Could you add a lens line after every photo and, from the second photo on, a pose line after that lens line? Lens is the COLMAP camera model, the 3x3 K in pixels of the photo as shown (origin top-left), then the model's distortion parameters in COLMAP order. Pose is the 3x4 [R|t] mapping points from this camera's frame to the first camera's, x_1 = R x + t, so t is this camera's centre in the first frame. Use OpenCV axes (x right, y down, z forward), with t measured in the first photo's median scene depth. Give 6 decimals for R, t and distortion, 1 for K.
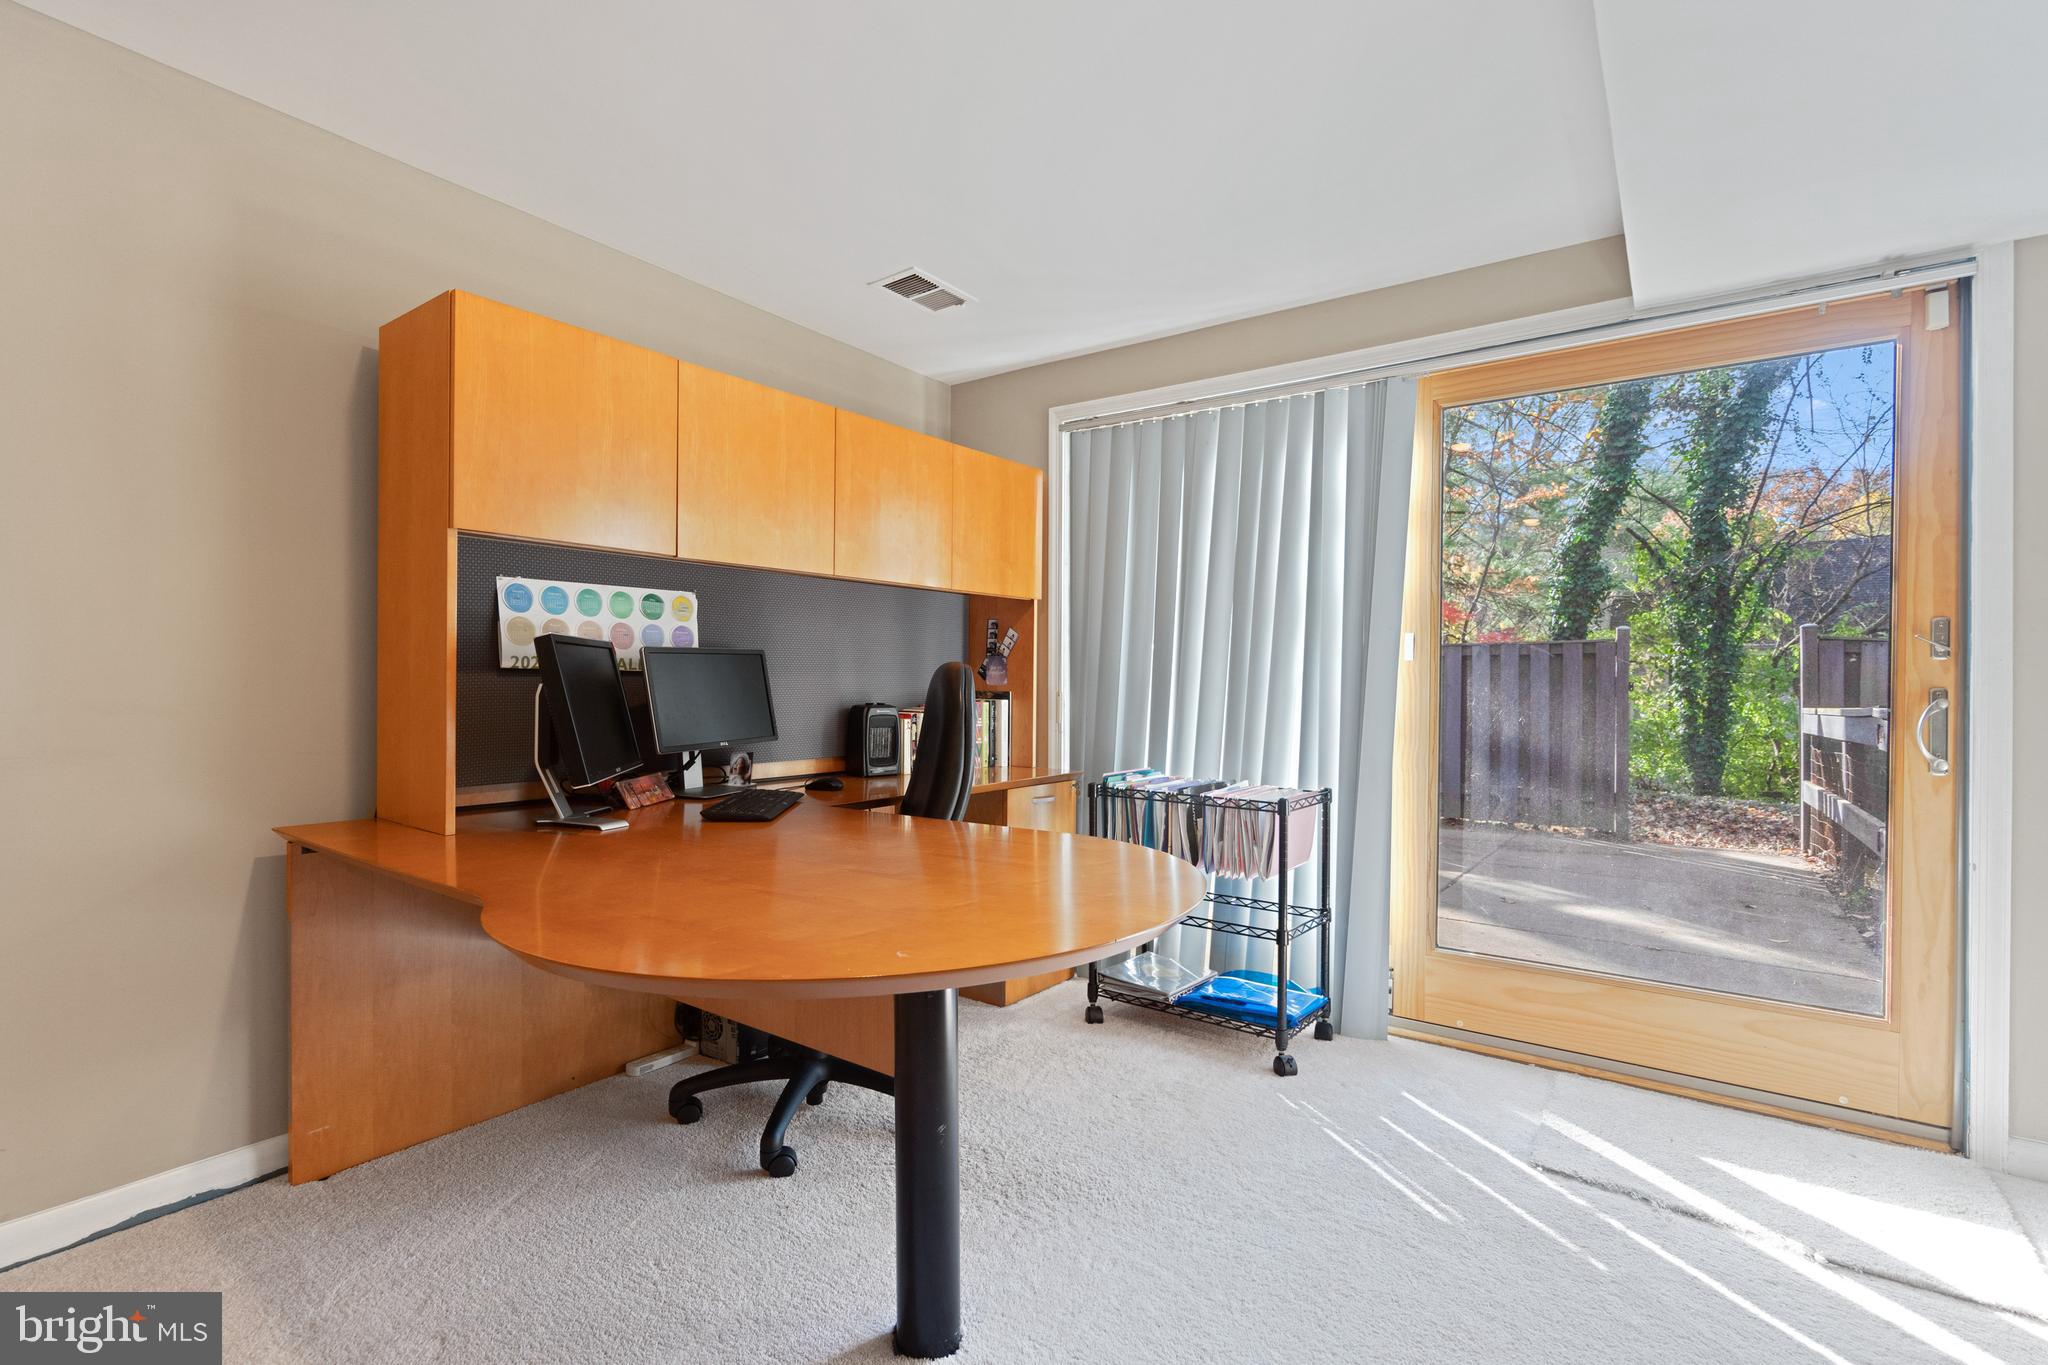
lens RADIAL K [[939.0, 0, 1030.6], [0, 939.0, 662.0], [0, 0, 1]] dist [0.000479, 0.000792]
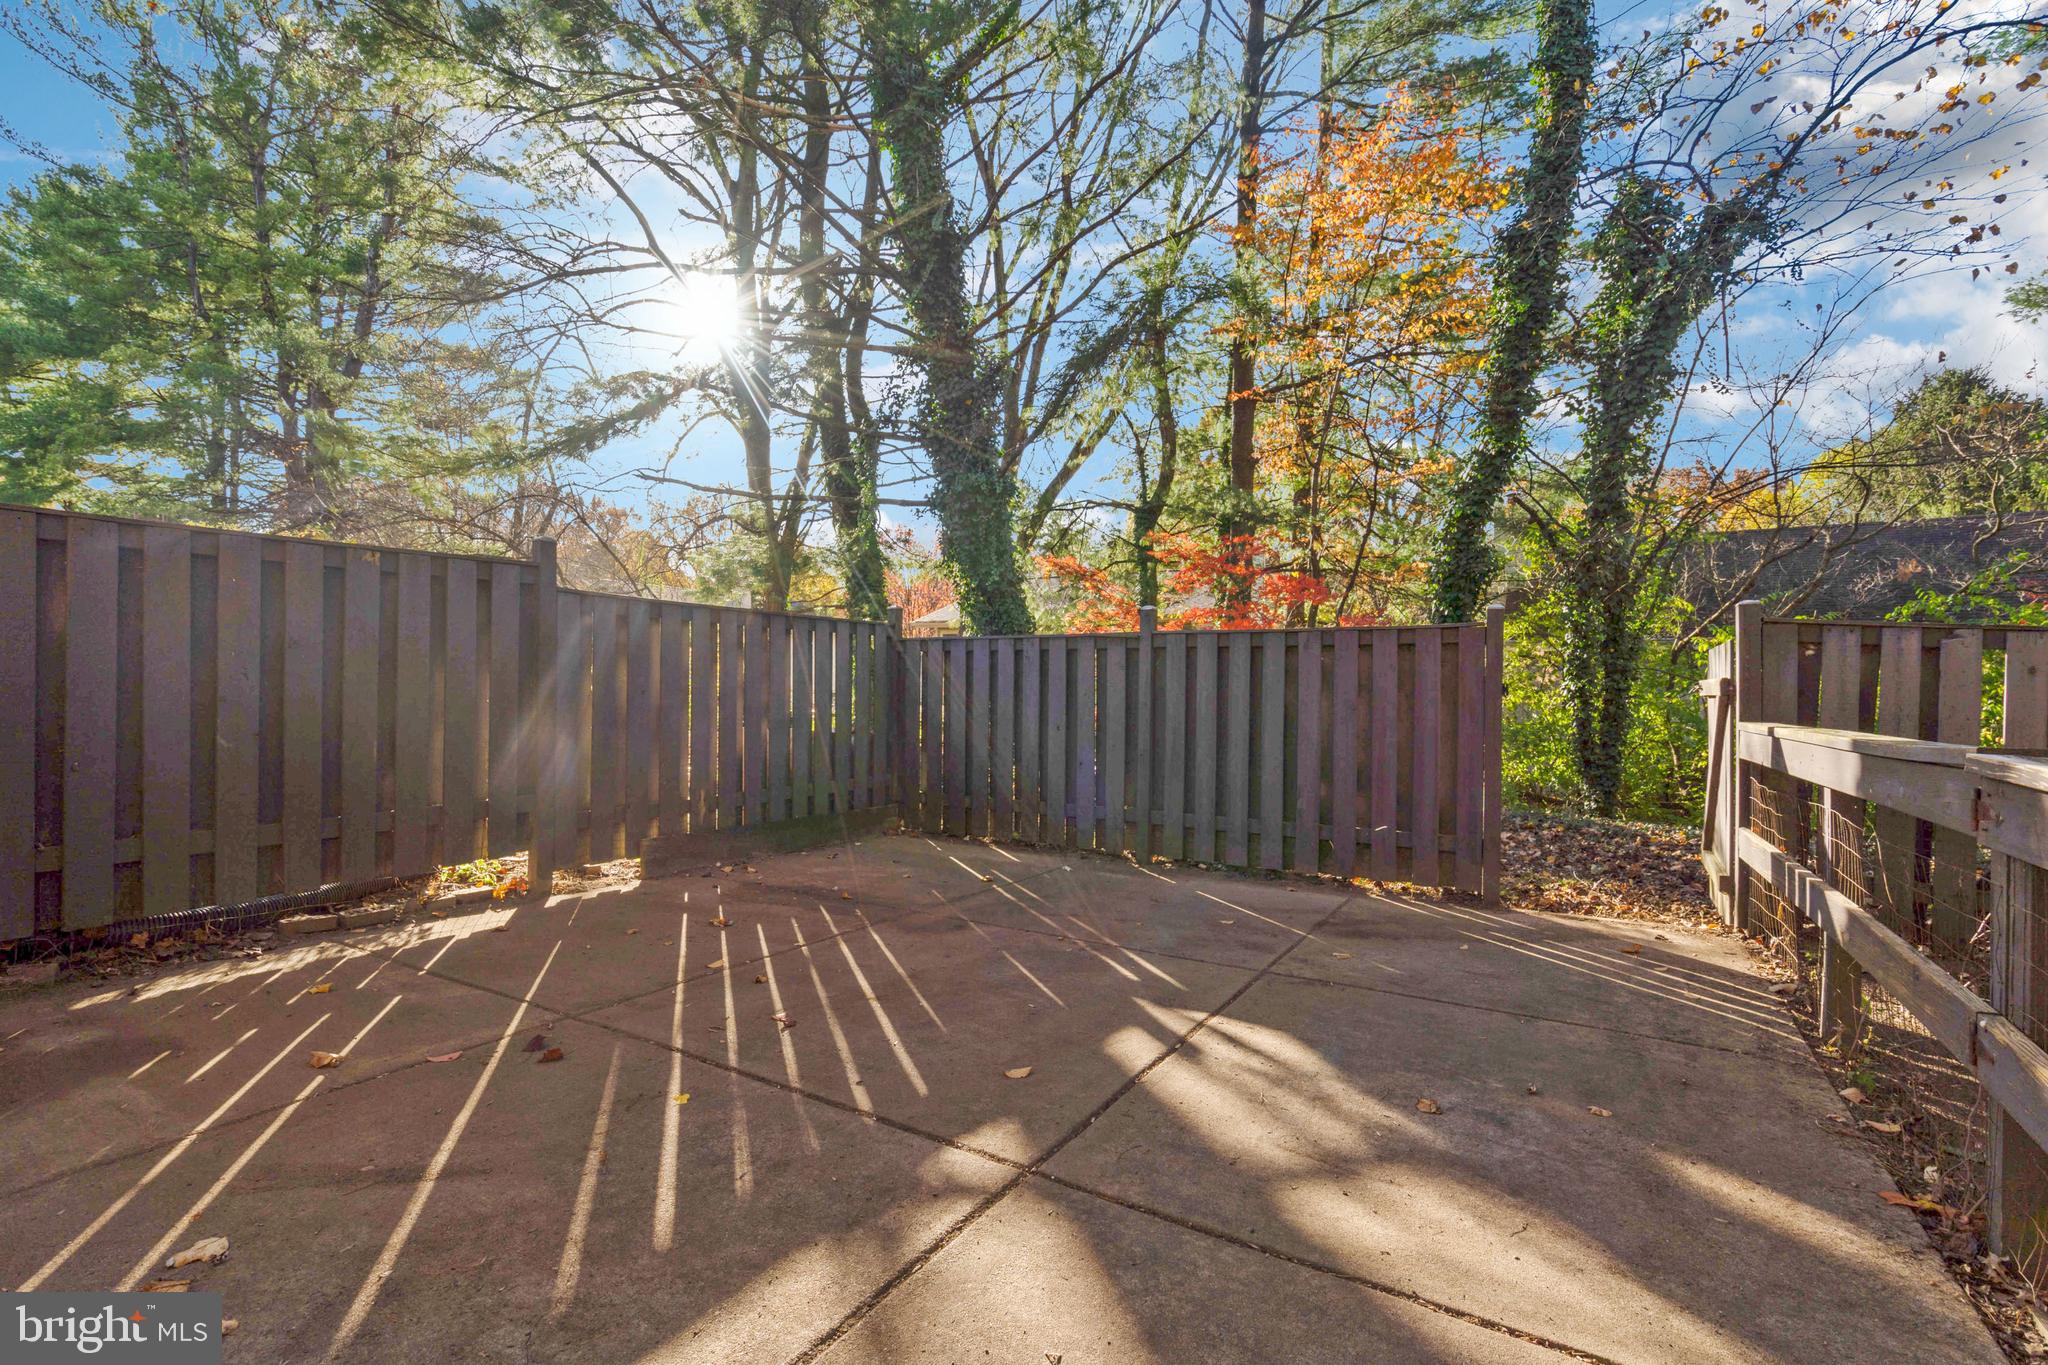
lens RADIAL K [[939.0, 0, 1030.6], [0, 939.0, 662.0], [0, 0, 1]] dist [0.000479, 0.000792]
pose [[0.996854, 0.003753, 0.079172, 0.132467], [-0.004243, 0.999973, 0.006015, 0.001663], [-0.079147, -0.006332, 0.996843, 0.188356]]
